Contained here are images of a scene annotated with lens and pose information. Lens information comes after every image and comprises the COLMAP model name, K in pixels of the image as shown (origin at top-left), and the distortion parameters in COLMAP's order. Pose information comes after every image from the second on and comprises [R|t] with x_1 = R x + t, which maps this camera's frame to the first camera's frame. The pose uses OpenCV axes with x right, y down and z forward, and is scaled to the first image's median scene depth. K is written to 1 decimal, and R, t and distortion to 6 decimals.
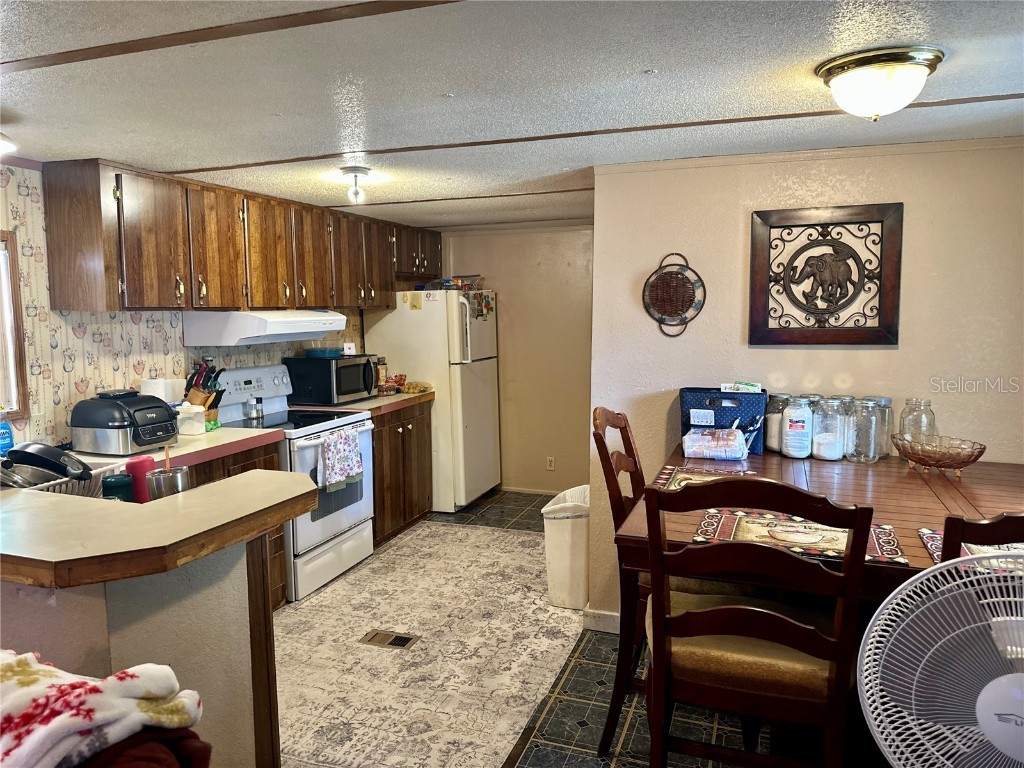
lens RADIAL K [[716.5, 0, 508.1], [0, 716.5, 391.9], [0, 0, 1]] dist [0.055335, -0.090161]
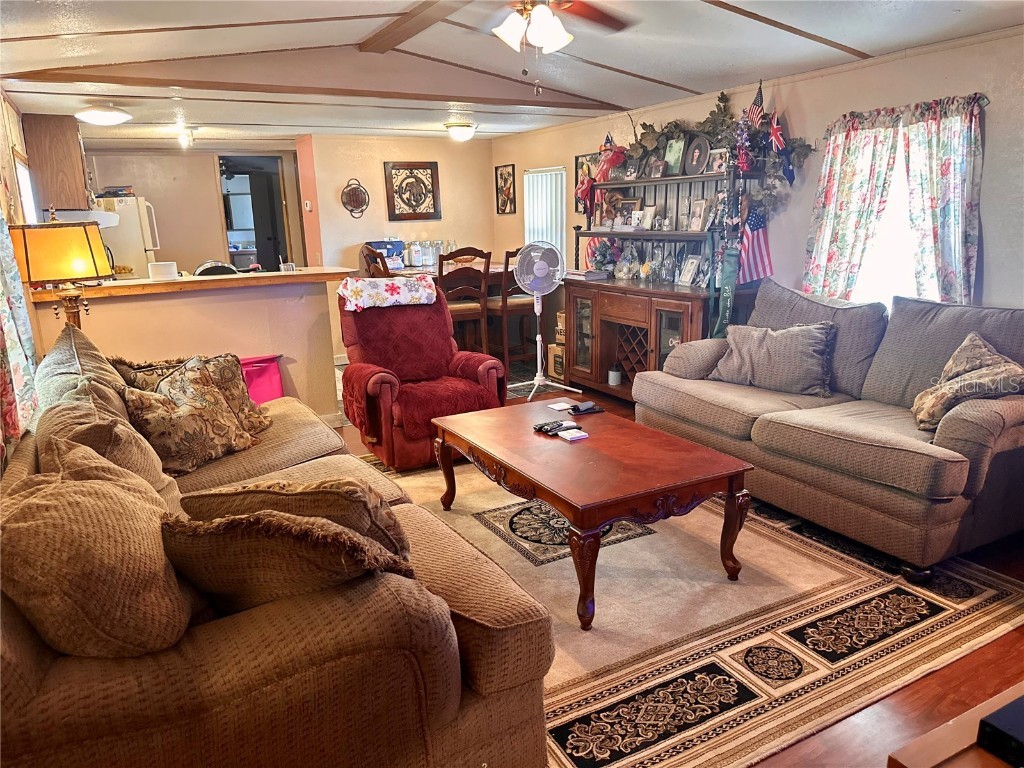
lens RADIAL K [[717.4, 0, 514.3], [0, 717.4, 418.8], [0, 0, 1]] dist [0.046250, -0.095778]
pose [[0.646195, -0.218167, 0.731324, -1.287607], [0.107508, 0.974735, 0.195788, 0.150242], [-0.755562, -0.047894, 0.653324, -0.884874]]
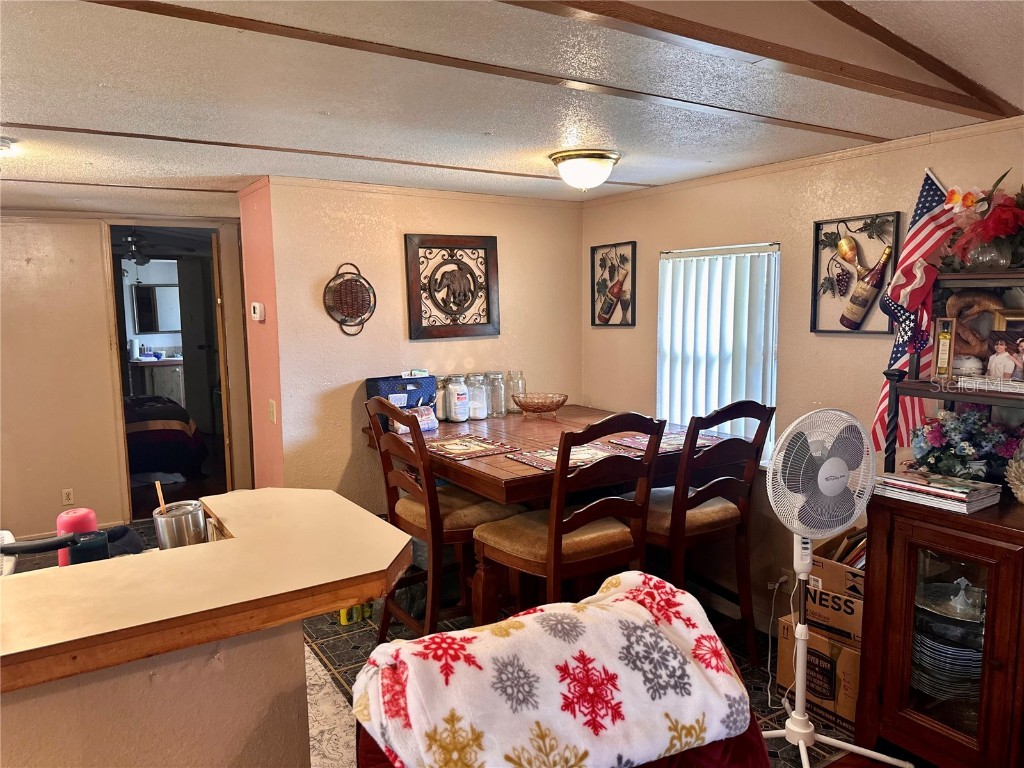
lens RADIAL K [[716.5, 0, 508.1], [0, 716.5, 391.9], [0, 0, 1]] dist [0.055335, -0.090161]
pose [[0.599494, -0.101503, 0.793917, -0.584148], [0.103912, 0.993401, 0.048542, -0.018740], [-0.793605, 0.053397, 0.606086, 0.115974]]
